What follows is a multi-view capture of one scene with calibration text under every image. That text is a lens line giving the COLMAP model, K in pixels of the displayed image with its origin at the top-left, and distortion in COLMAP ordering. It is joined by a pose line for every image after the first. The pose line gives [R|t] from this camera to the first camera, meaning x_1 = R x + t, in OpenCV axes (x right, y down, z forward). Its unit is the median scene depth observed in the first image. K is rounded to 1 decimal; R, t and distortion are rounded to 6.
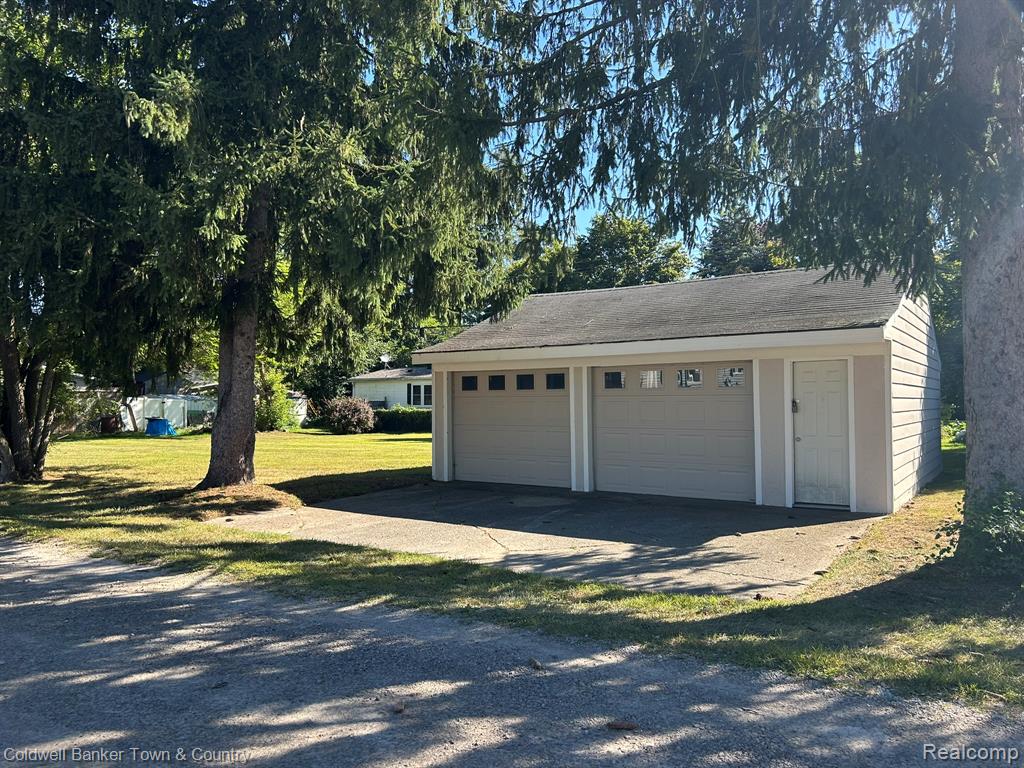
lens RADIAL K [[764.0, 0, 516.3], [0, 764.0, 379.0], [0, 0, 1]] dist [0.052556, -0.071201]
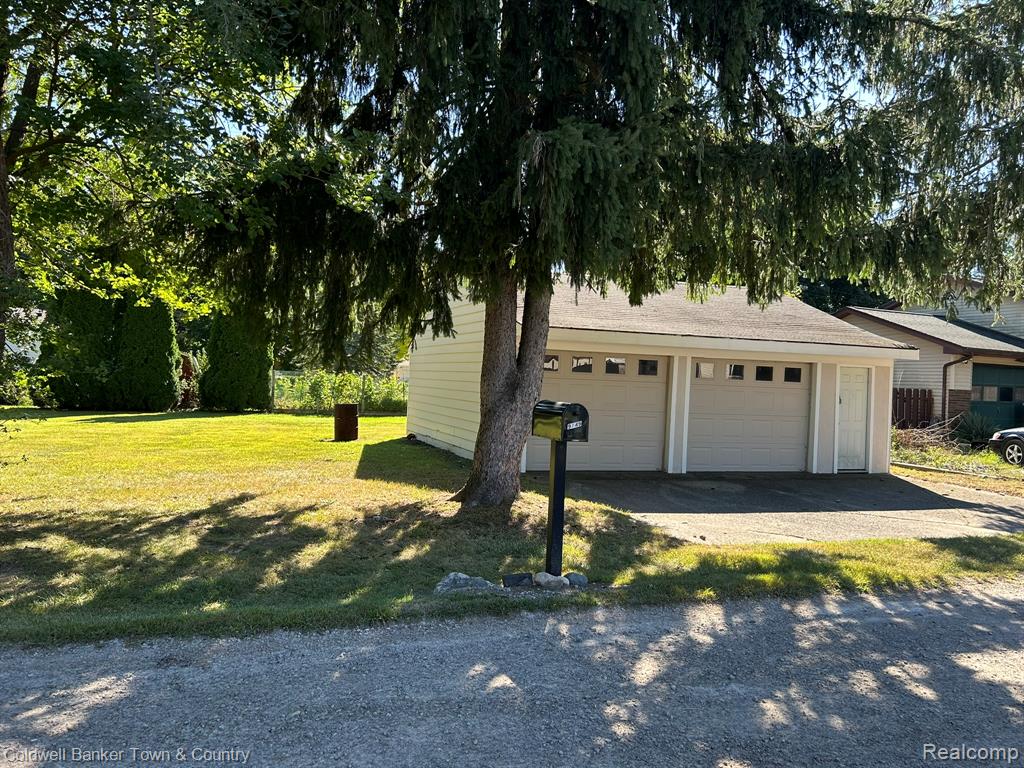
lens RADIAL K [[764.0, 0, 516.3], [0, 764.0, 379.0], [0, 0, 1]] dist [0.052556, -0.071201]
pose [[0.581023, 0.032431, 0.813241, -0.916651], [-0.066811, 0.997734, 0.007945, 0.022697], [-0.811140, -0.058949, 0.581873, 0.572809]]
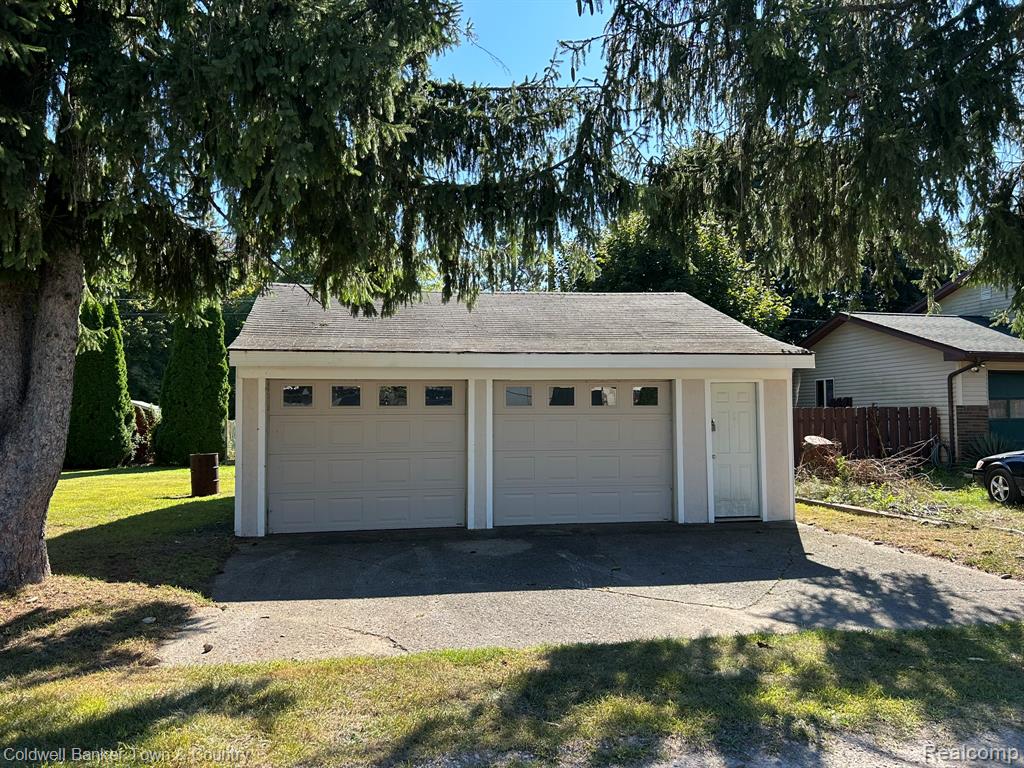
lens RADIAL K [[764.0, 0, 516.3], [0, 764.0, 379.0], [0, 0, 1]] dist [0.052556, -0.071201]
pose [[0.707892, 0.039788, 0.705199, -0.484880], [-0.019183, 0.999127, -0.037115, 0.013844], [-0.706060, 0.012746, 0.708037, 0.382542]]
